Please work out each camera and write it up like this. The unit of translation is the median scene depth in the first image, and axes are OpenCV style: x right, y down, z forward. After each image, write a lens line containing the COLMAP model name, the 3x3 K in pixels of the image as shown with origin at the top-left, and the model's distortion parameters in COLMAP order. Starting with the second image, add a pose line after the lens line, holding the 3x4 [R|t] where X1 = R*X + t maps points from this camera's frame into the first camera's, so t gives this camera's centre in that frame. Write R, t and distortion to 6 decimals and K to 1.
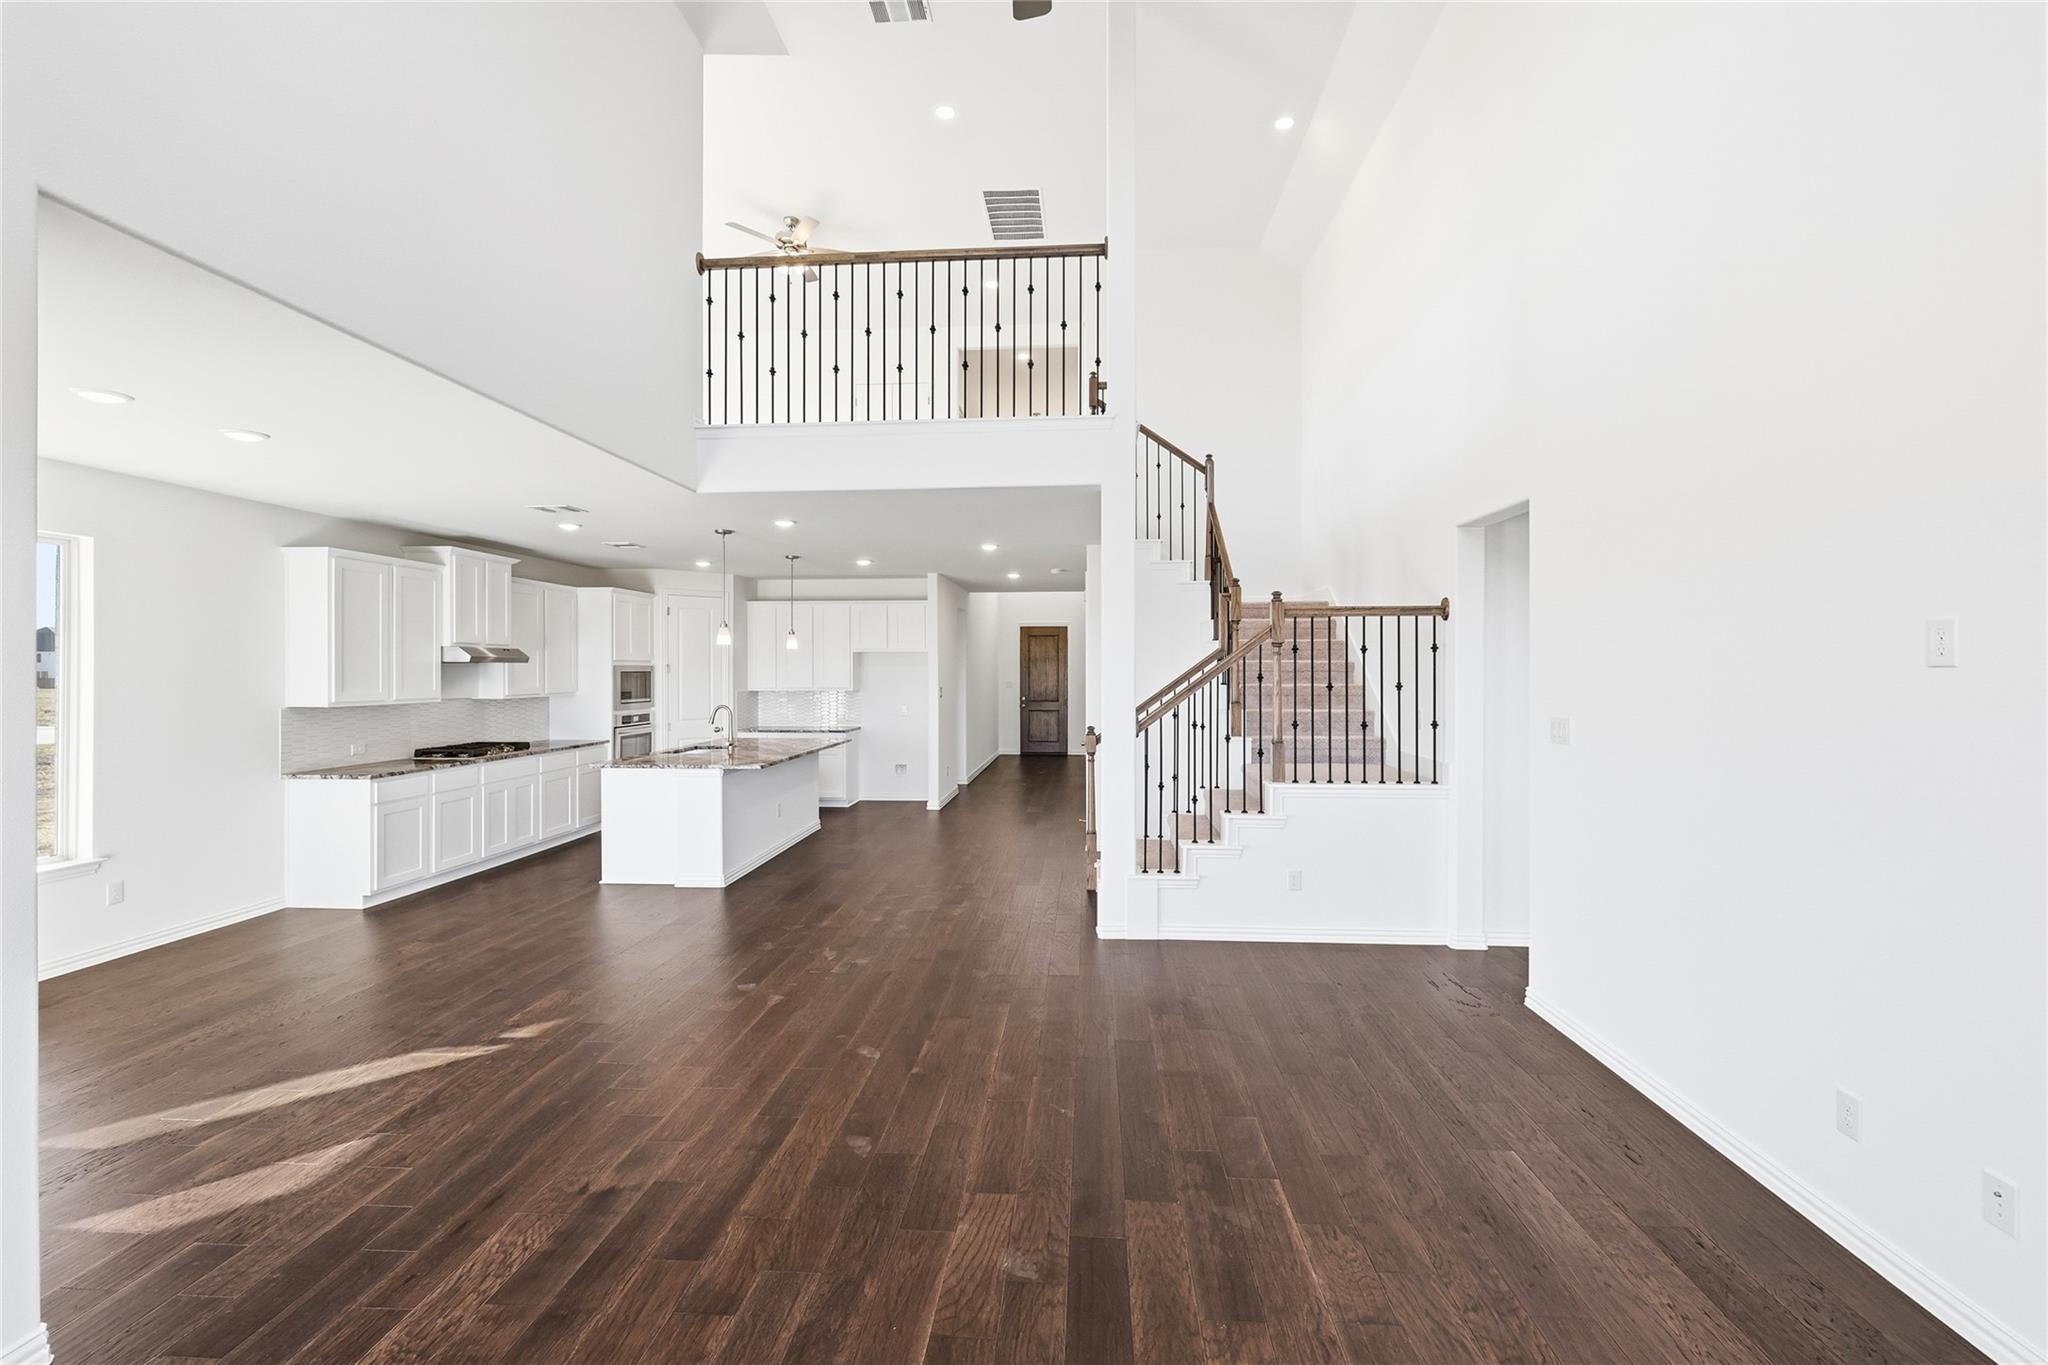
lens RADIAL K [[892.9, 0, 1033.3], [0, 892.9, 671.5], [0, 0, 1]] dist [0.002025, 0.000659]
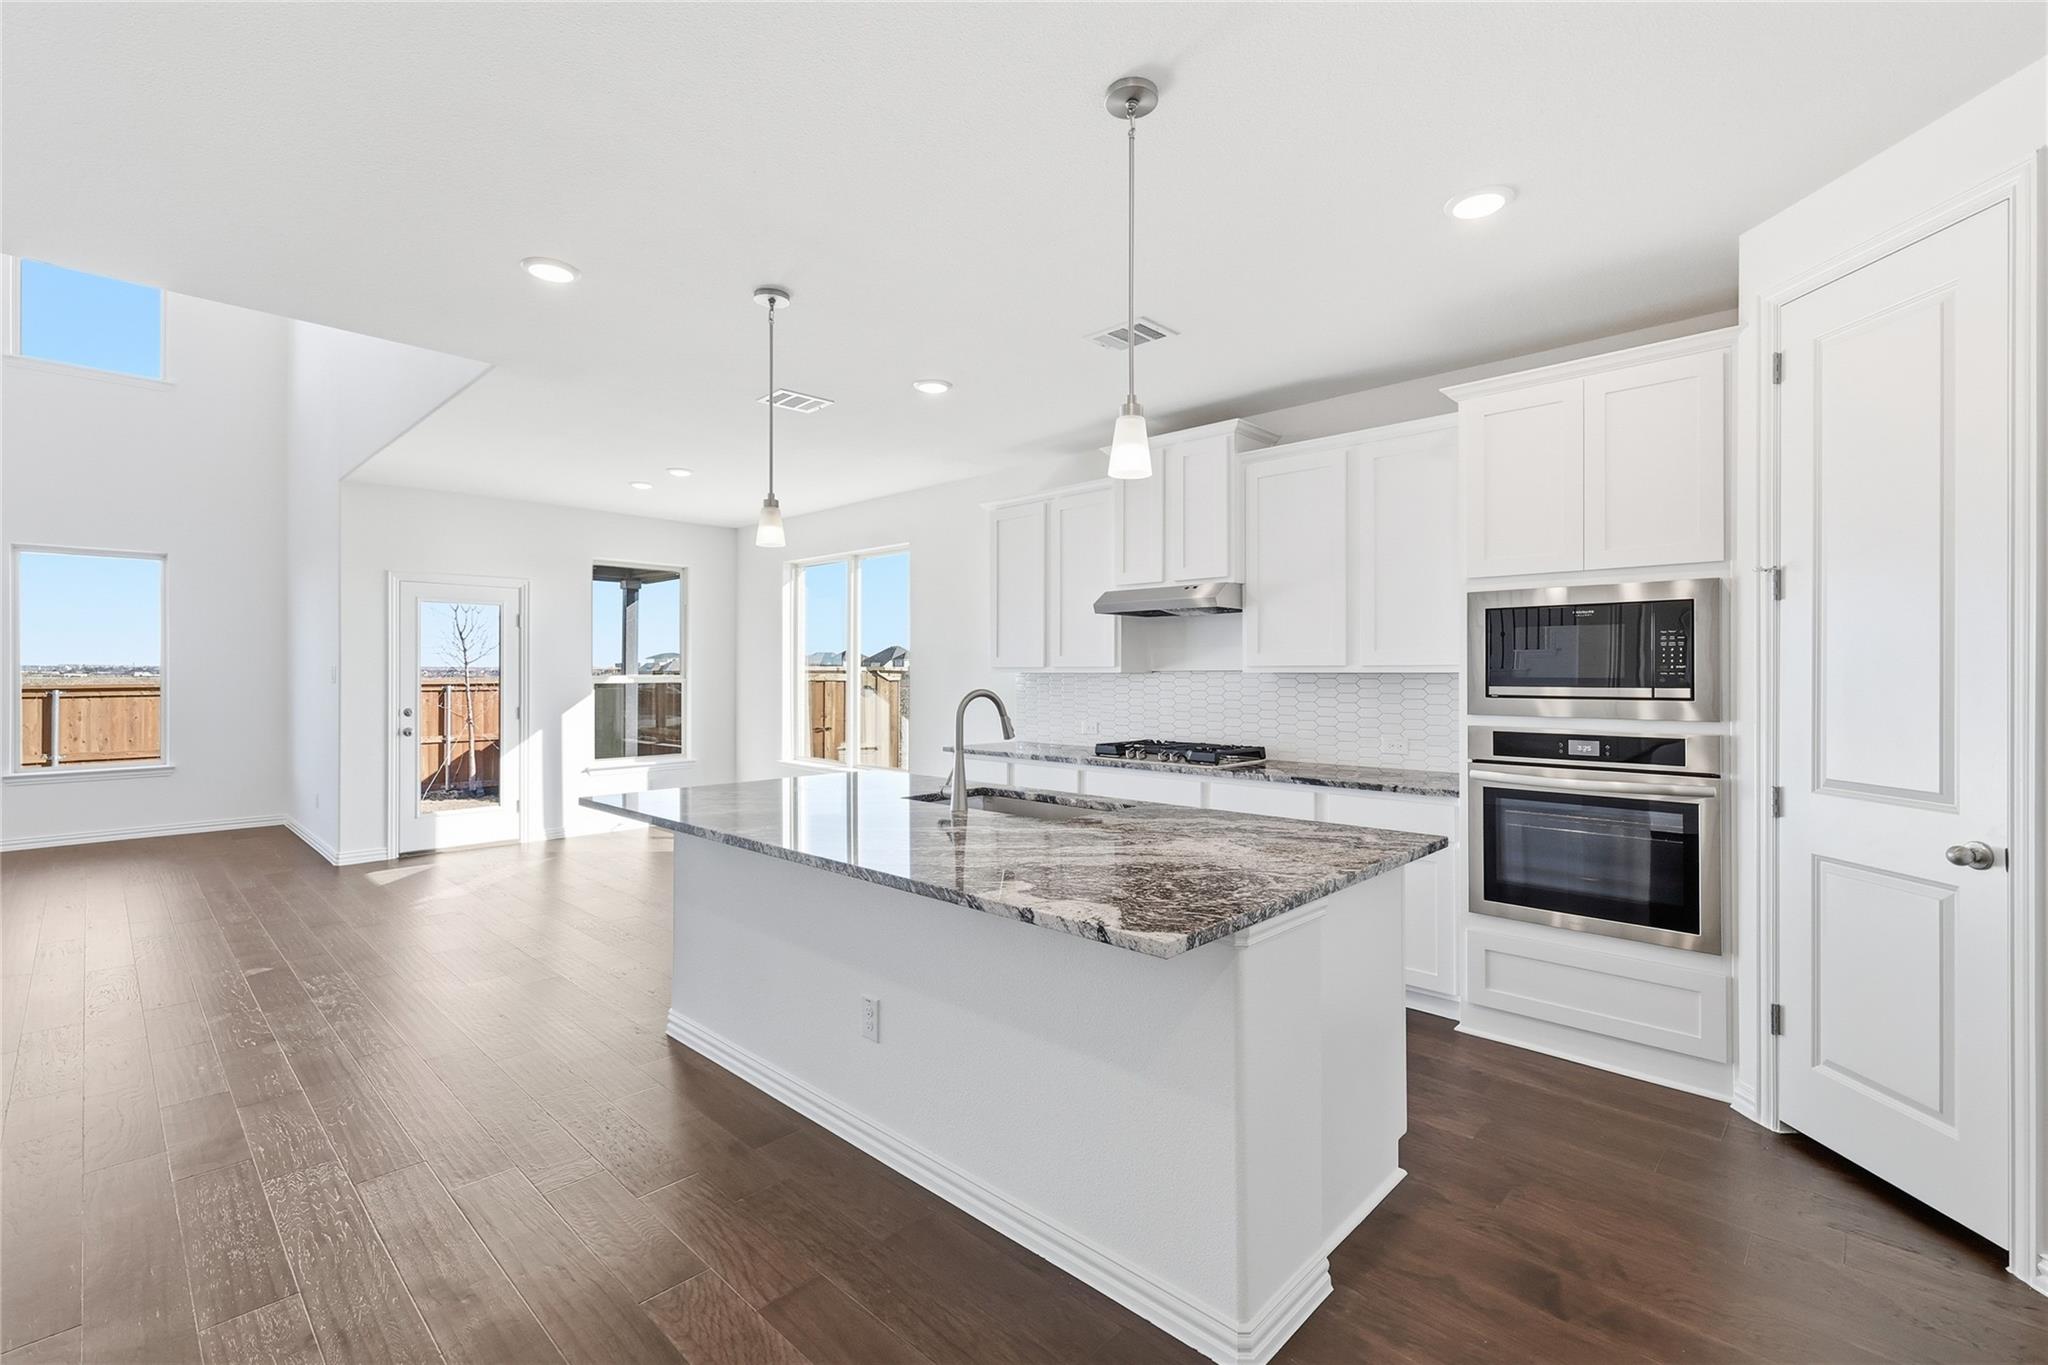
lens RADIAL K [[892.9, 0, 1033.3], [0, 892.9, 671.5], [0, 0, 1]] dist [0.002025, 0.000659]
pose [[-0.642043, -0.000990, -0.766668, -0.089473], [-0.000712, 1.000000, -0.000695, 0.035425], [0.766668, 0.000099, -0.642044, 1.479678]]
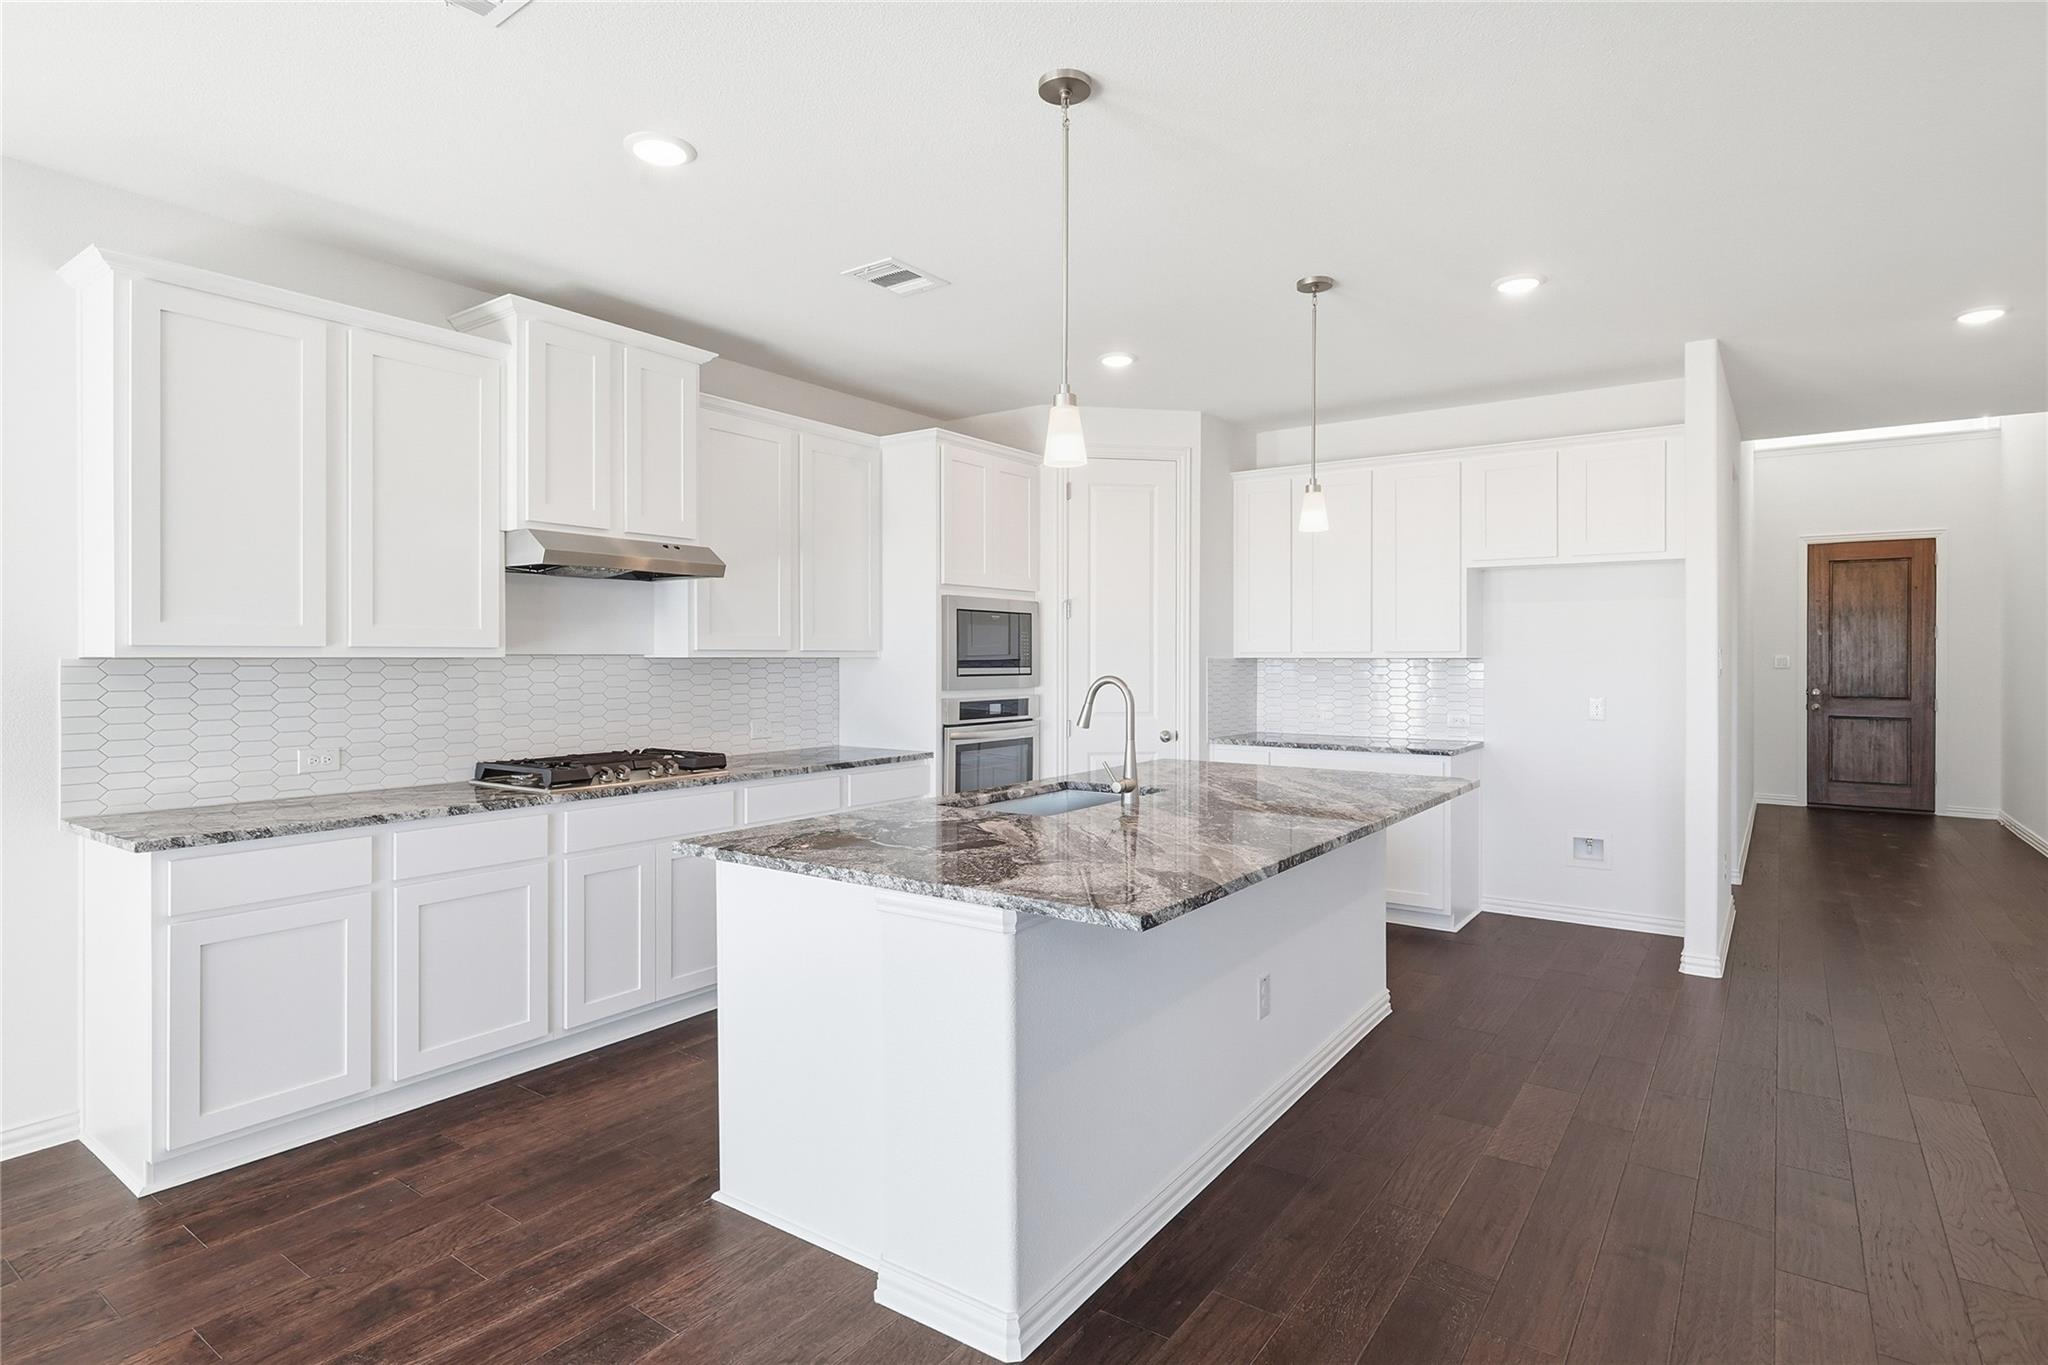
lens RADIAL K [[1064.1, 0, 1019.4], [0, 1064.1, 662.8], [0, 0, 1]] dist [0.002371, 0.000310]
pose [[0.847010, 0.002407, -0.531572, -0.181245], [-0.001407, 0.999996, 0.002285, 0.037356], [0.531575, -0.001188, 0.847010, 0.731510]]
